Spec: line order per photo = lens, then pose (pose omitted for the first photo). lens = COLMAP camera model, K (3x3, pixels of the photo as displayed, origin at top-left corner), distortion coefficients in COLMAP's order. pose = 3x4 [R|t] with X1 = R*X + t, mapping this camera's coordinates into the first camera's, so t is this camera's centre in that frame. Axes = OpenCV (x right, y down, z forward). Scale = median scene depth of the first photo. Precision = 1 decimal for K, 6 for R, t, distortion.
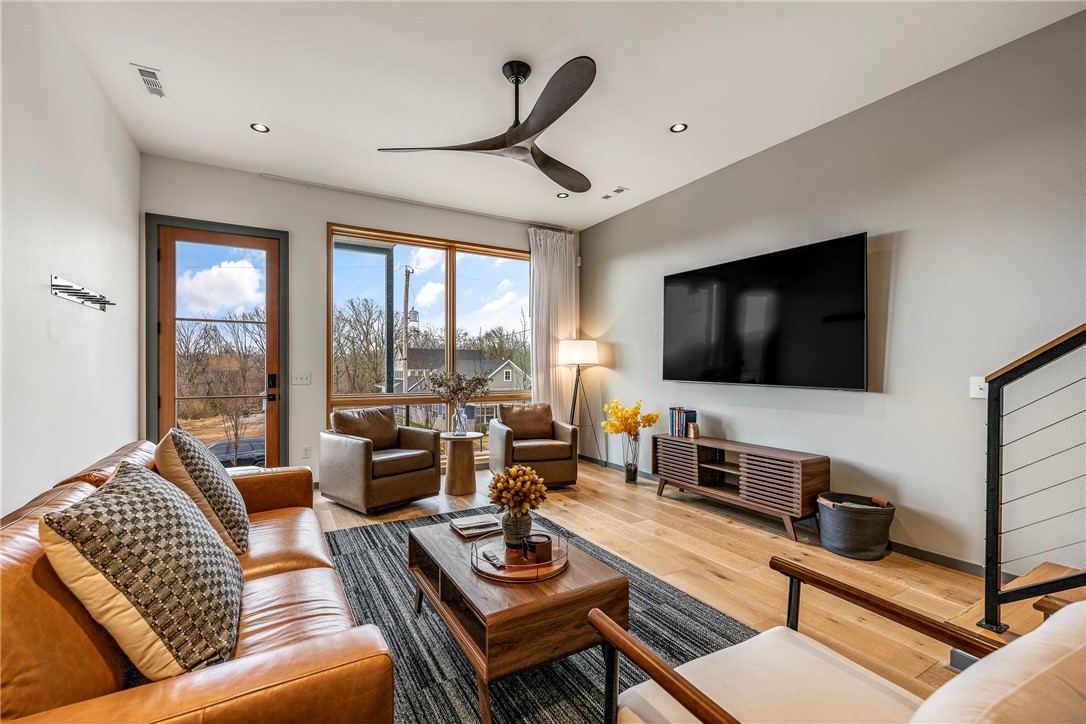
lens RADIAL K [[457.5, 0, 541.1], [0, 457.5, 364.1], [0, 0, 1]] dist [0.001760, -0.000168]
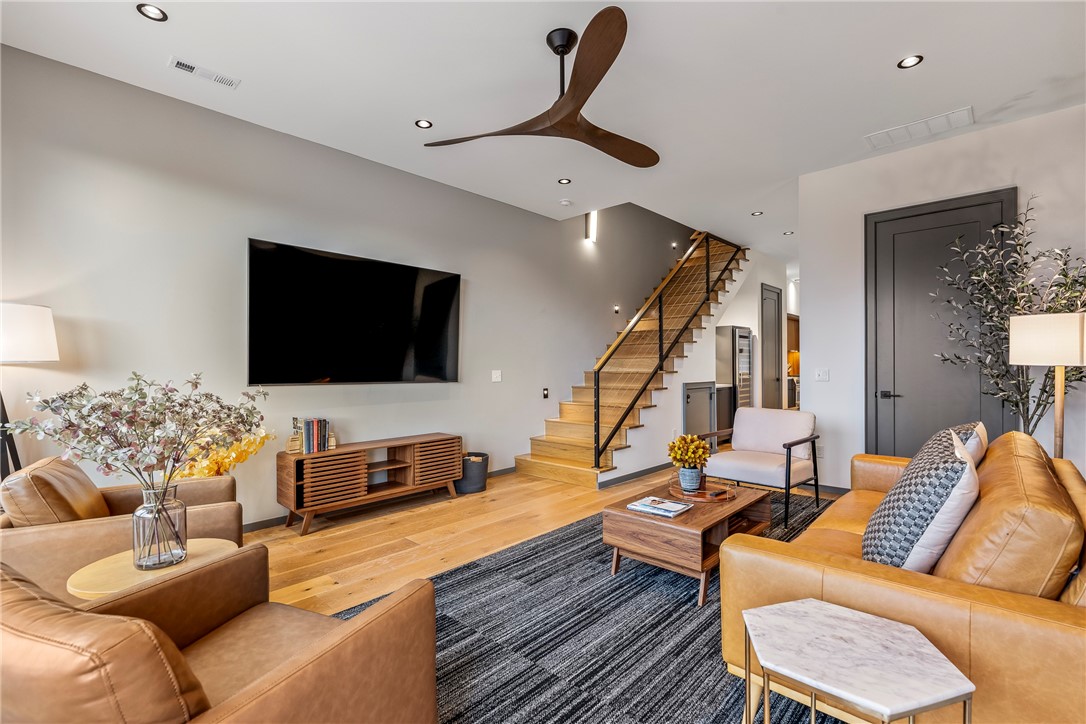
lens RADIAL K [[483.9, 0, 541.1], [0, 483.9, 365.8], [0, 0, 1]] dist [-0.001161, 0.000511]
pose [[-0.265468, -0.003517, 0.964113, -0.747714], [0.000208, 0.999993, 0.003706, 0.003498], [-0.964120, 0.001185, -0.265465, 1.008032]]
